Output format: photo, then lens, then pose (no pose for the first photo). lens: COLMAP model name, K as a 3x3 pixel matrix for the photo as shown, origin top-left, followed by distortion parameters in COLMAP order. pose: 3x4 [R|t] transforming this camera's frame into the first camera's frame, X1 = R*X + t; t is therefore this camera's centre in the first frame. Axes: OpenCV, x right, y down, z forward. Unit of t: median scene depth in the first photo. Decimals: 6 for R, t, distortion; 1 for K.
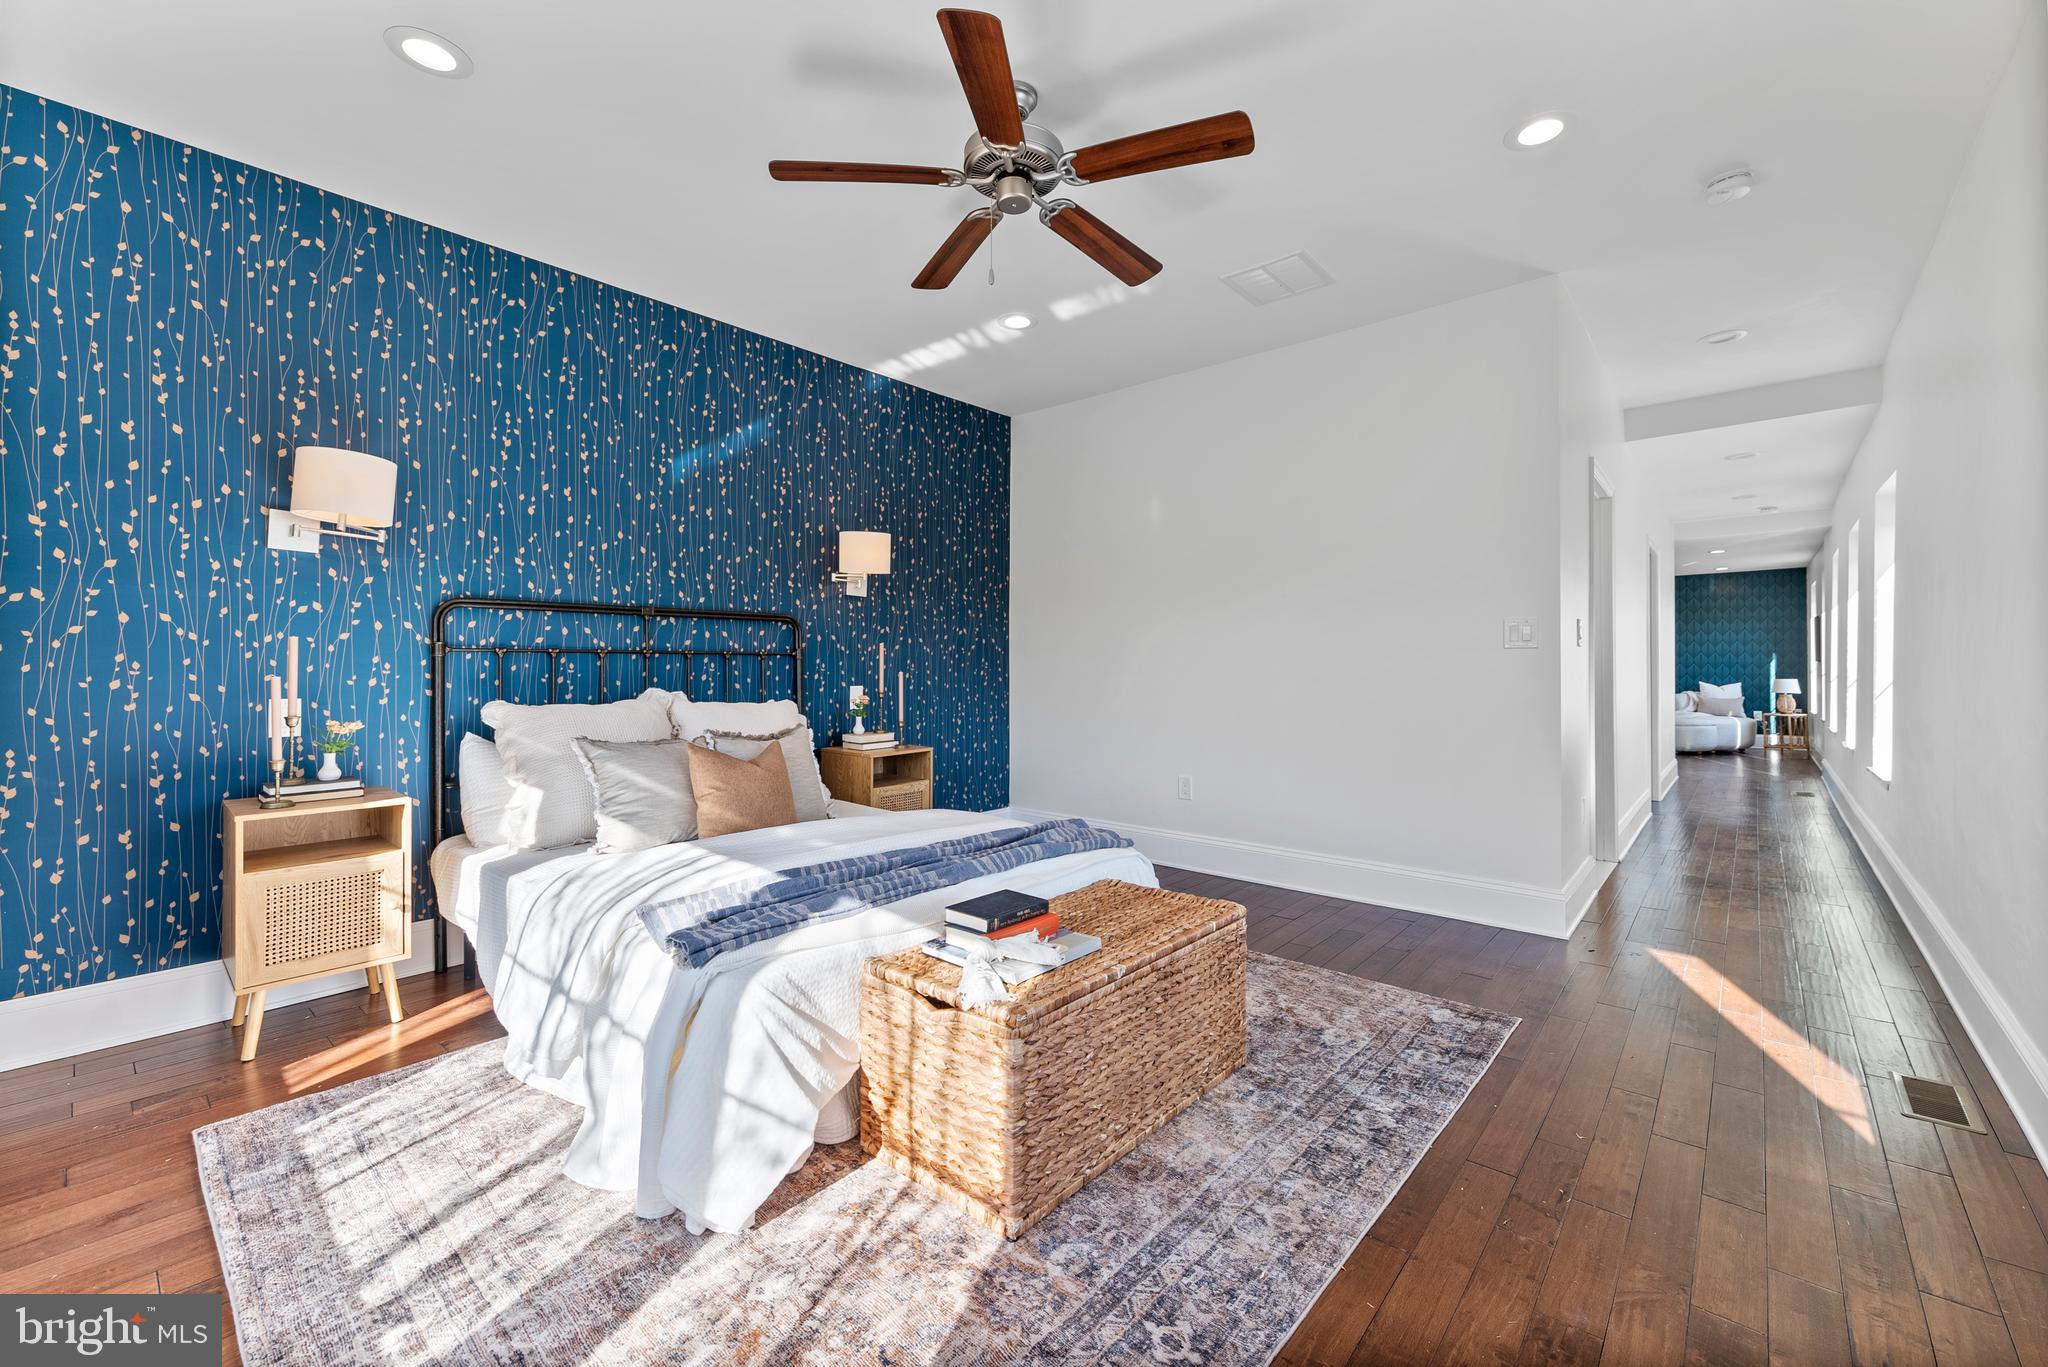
lens RADIAL K [[813.1, 0, 1023.8], [0, 813.1, 662.5], [0, 0, 1]] dist [0.005694, 0.000140]
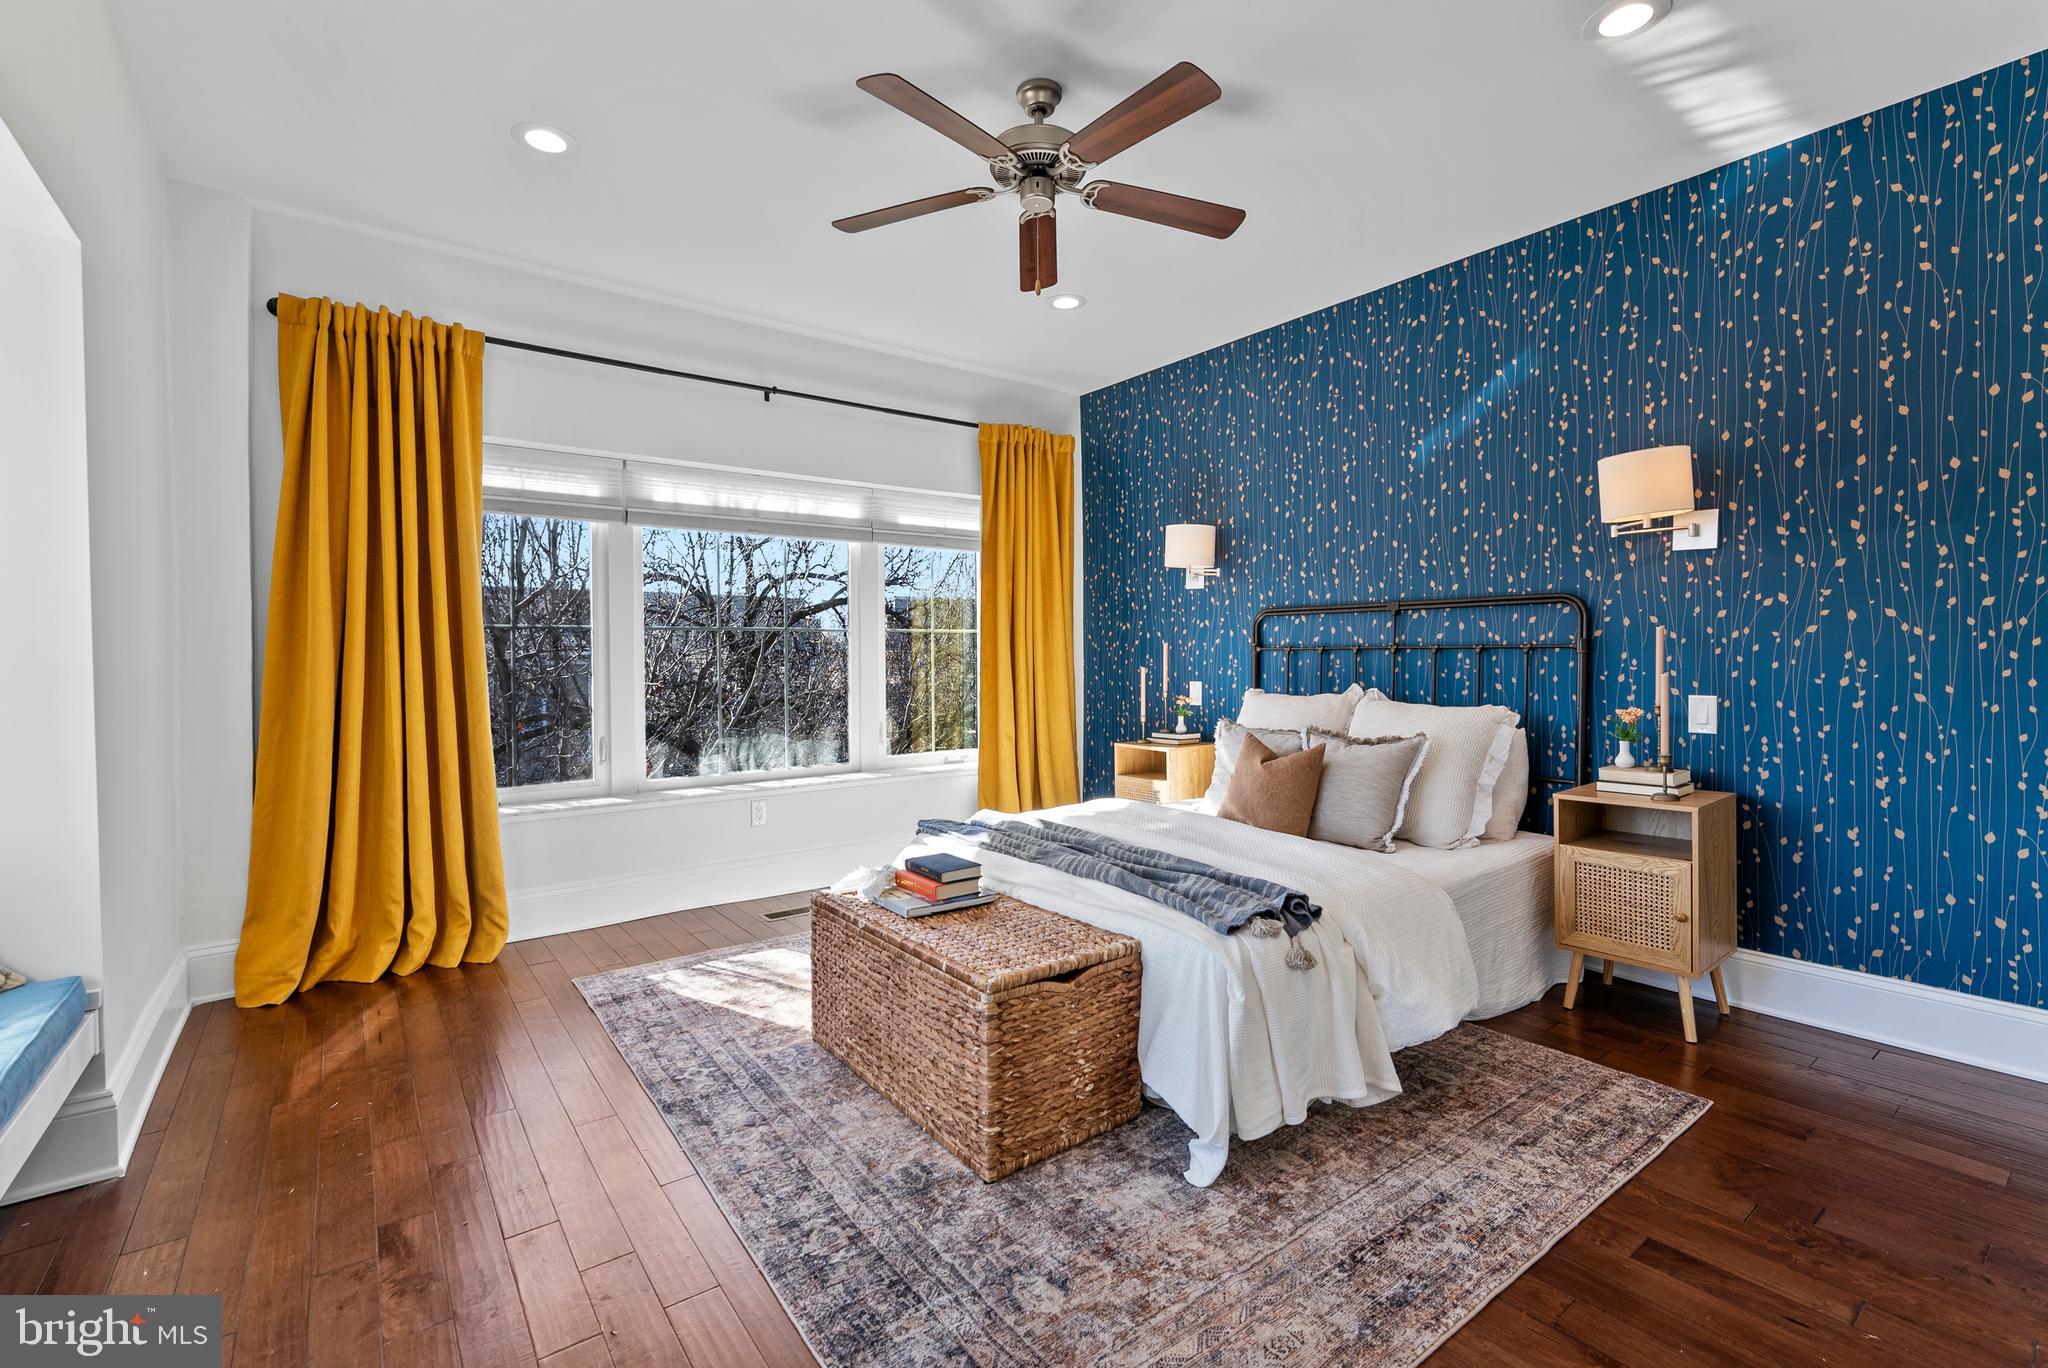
lens RADIAL K [[923.8, 0, 1024.0], [0, 923.8, 684.0], [0, 0, 1]] dist [0.000569, -0.000332]
pose [[-0.198943, 0.024343, -0.979709, 0.646959], [0.000981, 0.999696, 0.024640, 0.002792], [0.980011, 0.003941, -0.198906, 0.706902]]
